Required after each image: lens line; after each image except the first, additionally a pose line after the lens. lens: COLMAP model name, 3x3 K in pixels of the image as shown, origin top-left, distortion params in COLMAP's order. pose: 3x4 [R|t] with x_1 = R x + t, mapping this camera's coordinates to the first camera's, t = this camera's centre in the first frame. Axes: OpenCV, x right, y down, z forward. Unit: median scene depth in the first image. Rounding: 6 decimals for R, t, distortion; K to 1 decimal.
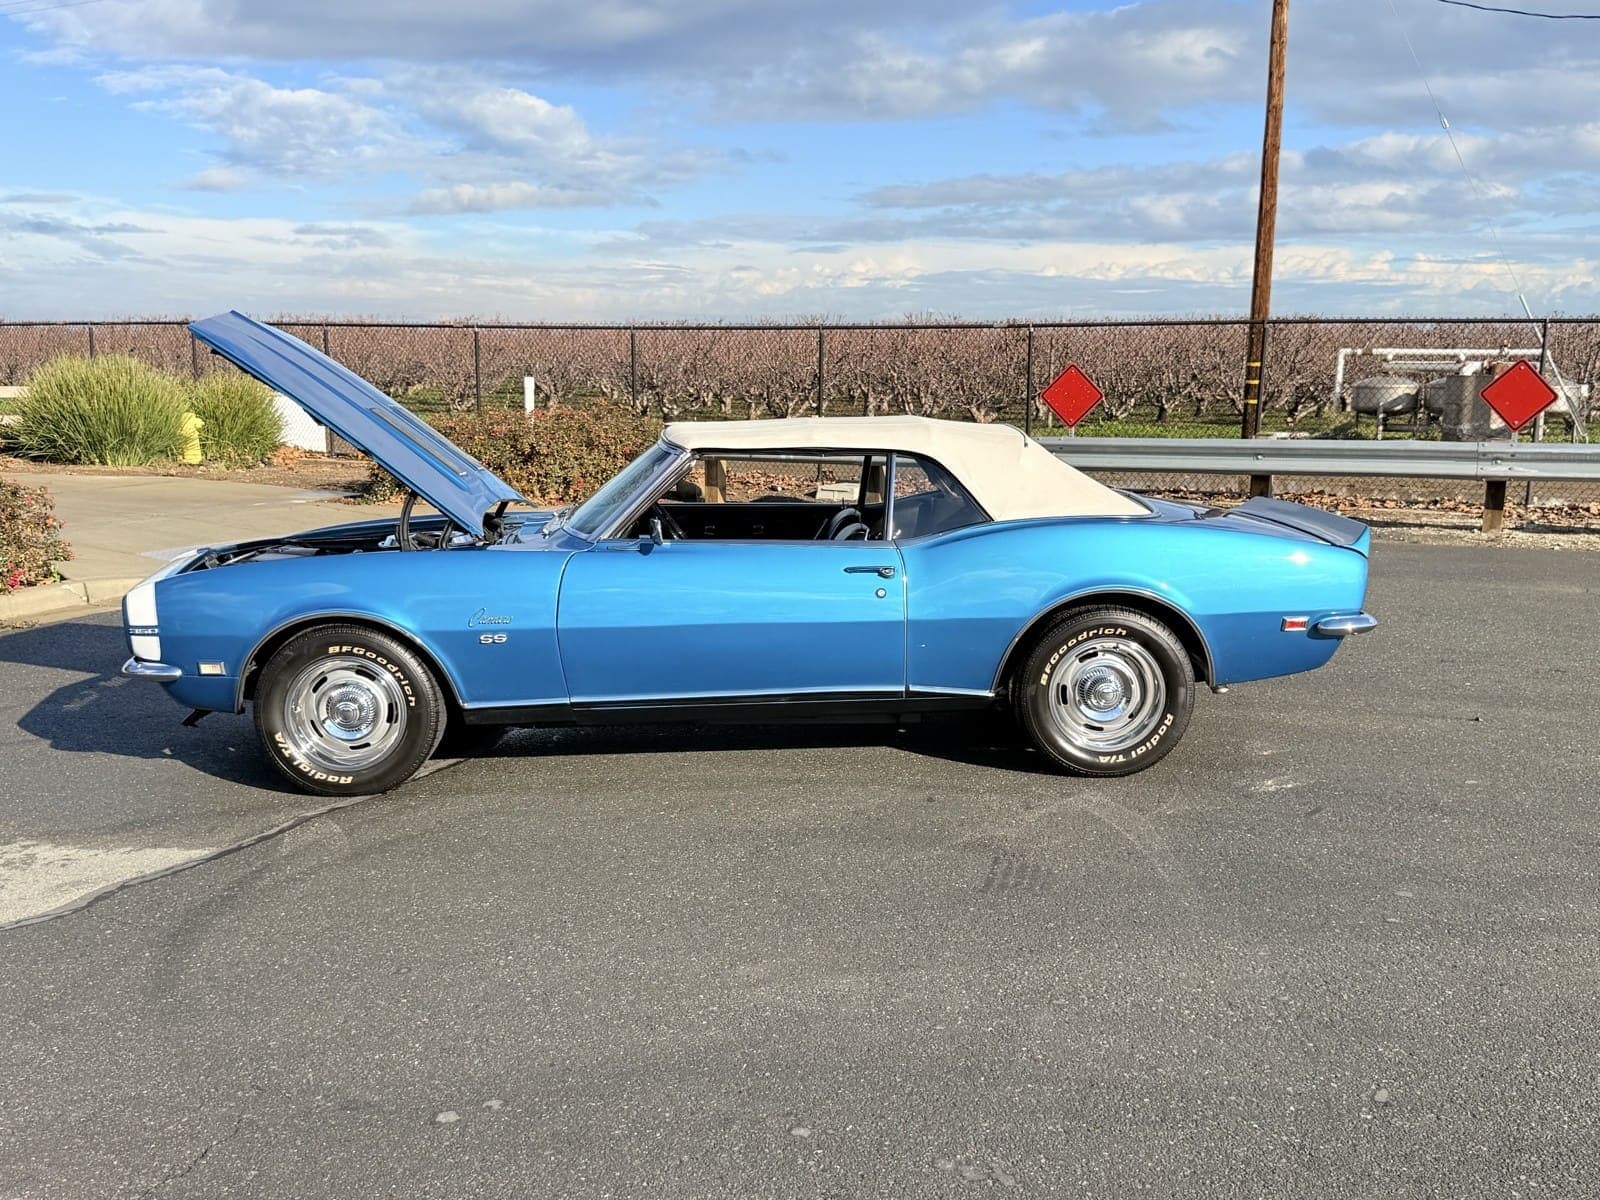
lens RADIAL K [[933.1, 0, 789.7], [0, 933.1, 588.3], [0, 0, 1]] dist [-0.001884, 0.000809]
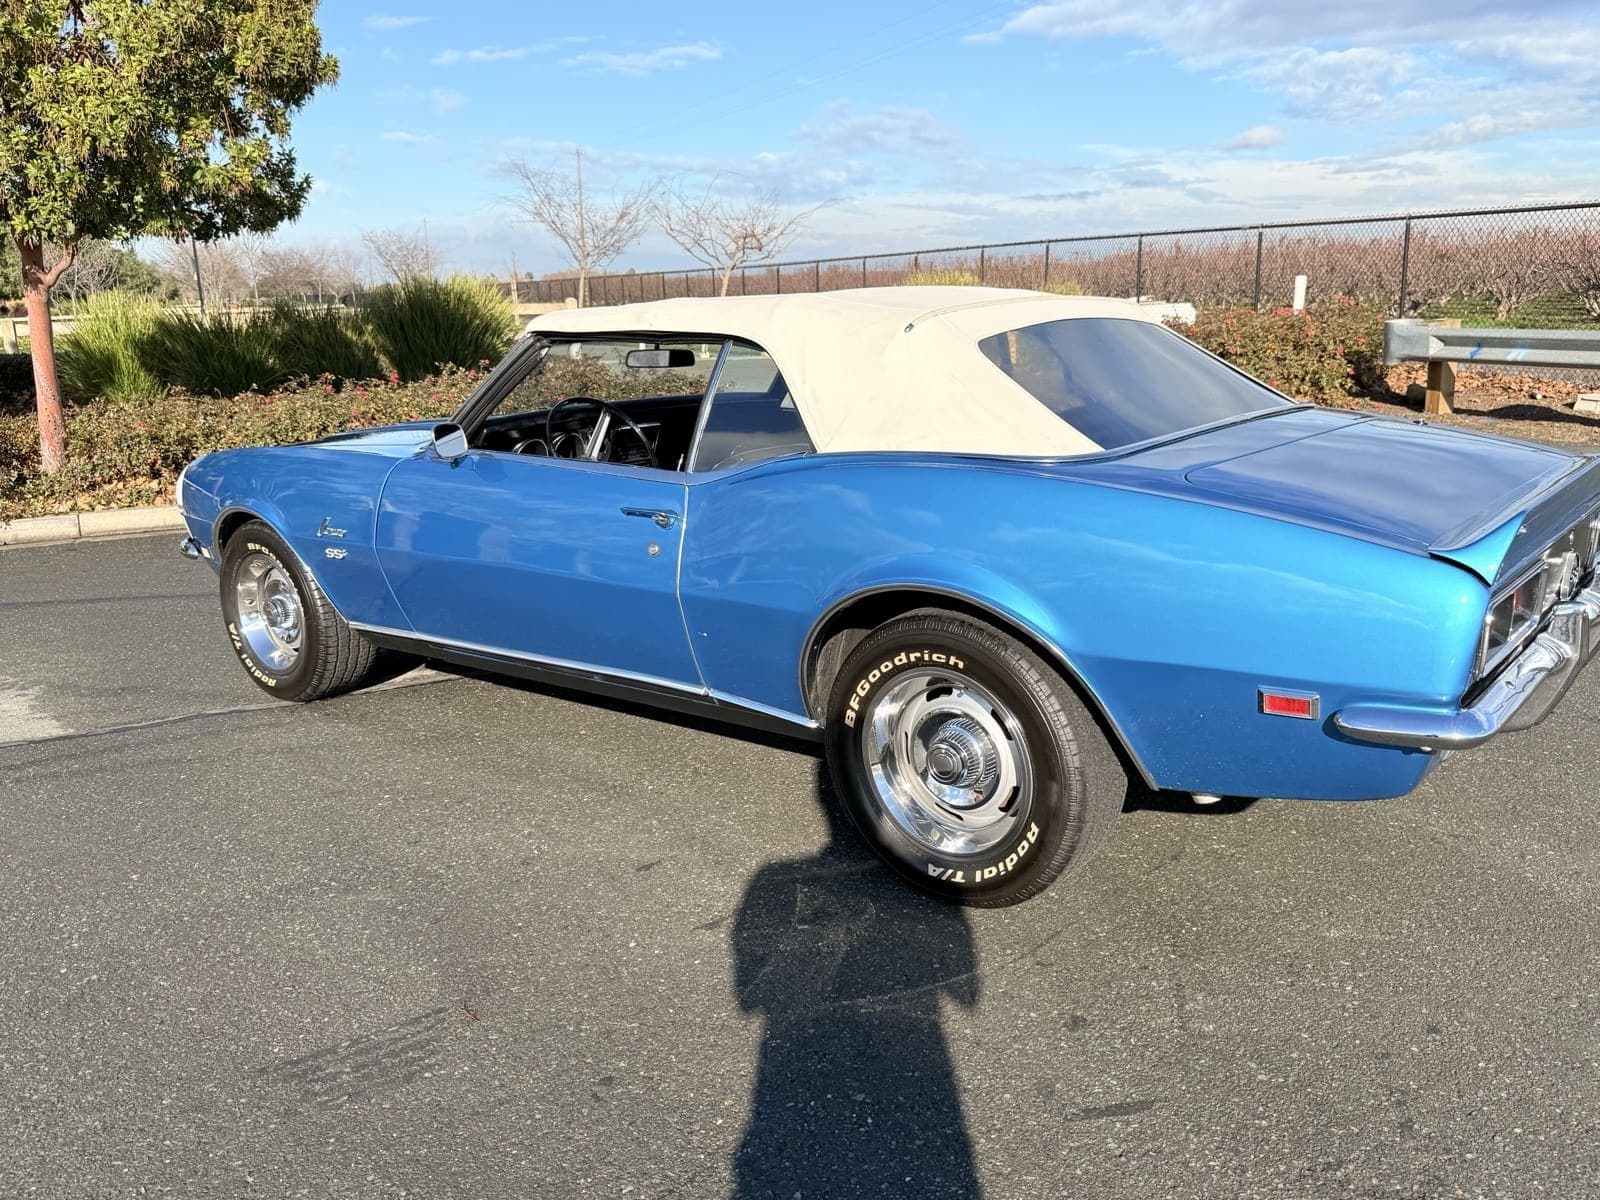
lens RADIAL K [[933.1, 0, 789.7], [0, 933.1, 588.3], [0, 0, 1]] dist [-0.001884, 0.000809]
pose [[0.890067, 0.121793, -0.439258, 0.487145], [-0.083465, 0.990897, 0.105622, -0.045803], [0.448124, -0.057348, 0.892130, 0.442298]]
